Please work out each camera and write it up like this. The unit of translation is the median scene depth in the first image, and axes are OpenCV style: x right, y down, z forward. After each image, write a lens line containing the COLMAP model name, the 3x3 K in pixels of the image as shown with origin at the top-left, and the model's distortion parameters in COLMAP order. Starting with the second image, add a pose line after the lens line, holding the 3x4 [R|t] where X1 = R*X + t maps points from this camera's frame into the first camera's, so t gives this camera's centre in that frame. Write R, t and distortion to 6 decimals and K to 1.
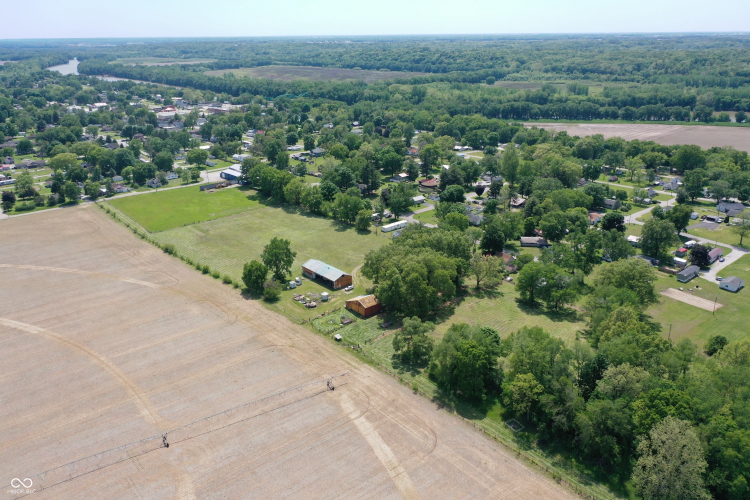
lens RADIAL K [[594.2, 0, 374.5], [0, 594.2, 249.2], [0, 0, 1]] dist [0.006573, 0.001461]
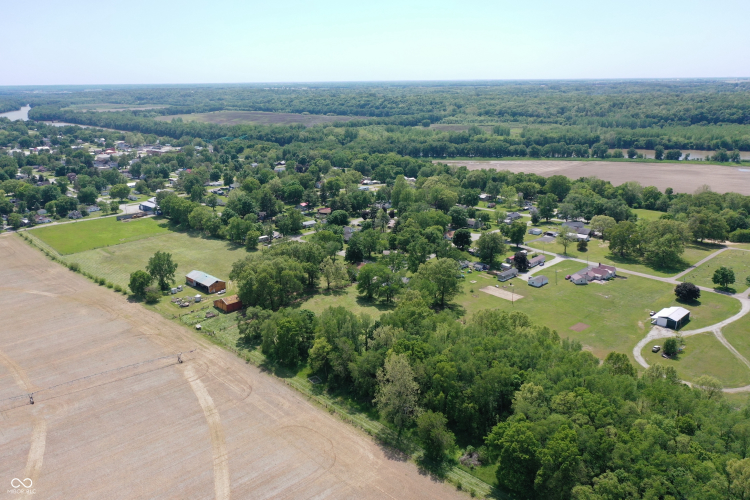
lens RADIAL K [[594.2, 0, 374.5], [0, 594.2, 249.2], [0, 0, 1]] dist [0.006573, 0.001461]
pose [[0.998055, -0.018914, 0.059394, 0.132046], [0.023067, 0.997277, -0.070040, 0.048369], [-0.057908, 0.071274, 0.995774, -0.138124]]
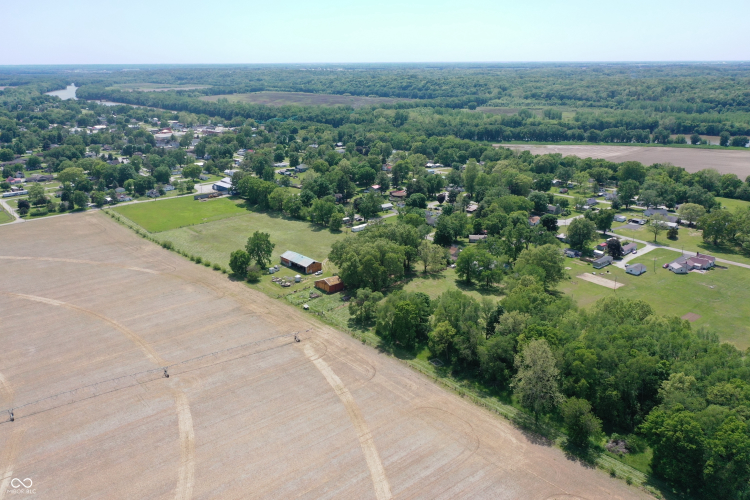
lens RADIAL K [[594.2, 0, 374.5], [0, 594.2, 249.2], [0, 0, 1]] dist [0.006573, 0.001461]
pose [[0.999935, 0.000502, 0.011363, 0.038517], [-0.000030, 0.999140, -0.041468, 0.046371], [-0.011374, 0.041465, 0.999075, -0.136972]]
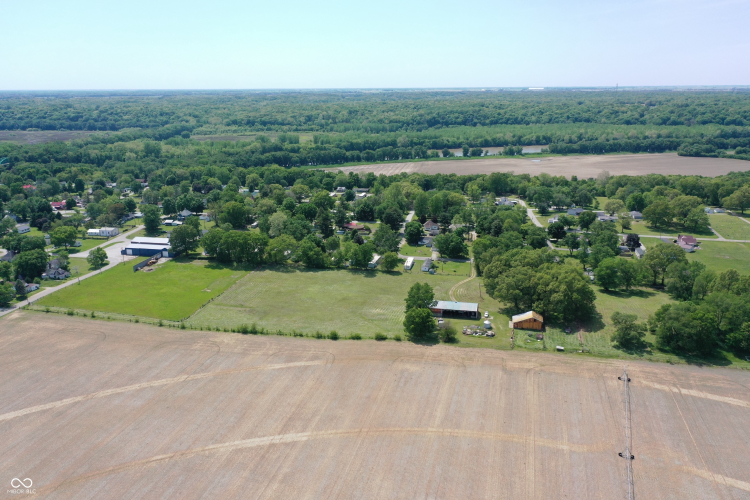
lens RADIAL K [[594.2, 0, 374.5], [0, 594.2, 249.2], [0, 0, 1]] dist [0.006573, 0.001461]
pose [[0.803611, -0.154287, 0.574809, -0.558537], [0.203078, 0.978934, -0.021153, -0.048232], [-0.559436, 0.133730, 0.818014, 0.143697]]
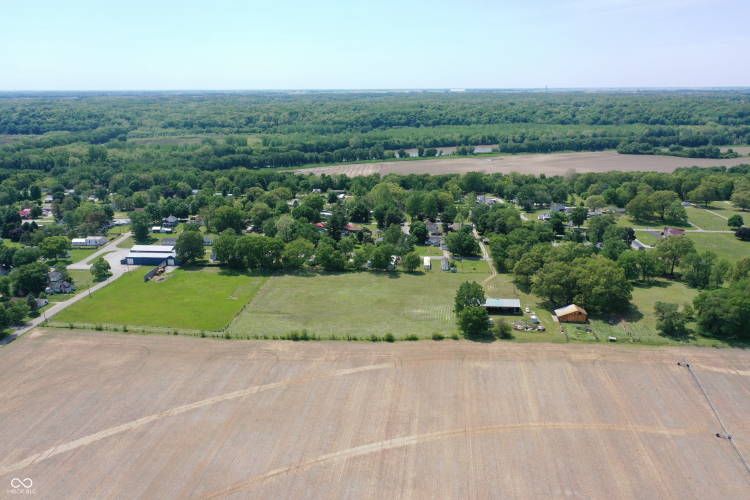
lens RADIAL K [[594.2, 0, 374.5], [0, 594.2, 249.2], [0, 0, 1]] dist [0.006573, 0.001461]
pose [[0.720919, -0.177599, 0.669876, -0.669030], [0.235765, 0.971802, 0.003917, -0.080295], [-0.651683, 0.155109, 0.742463, 0.235279]]
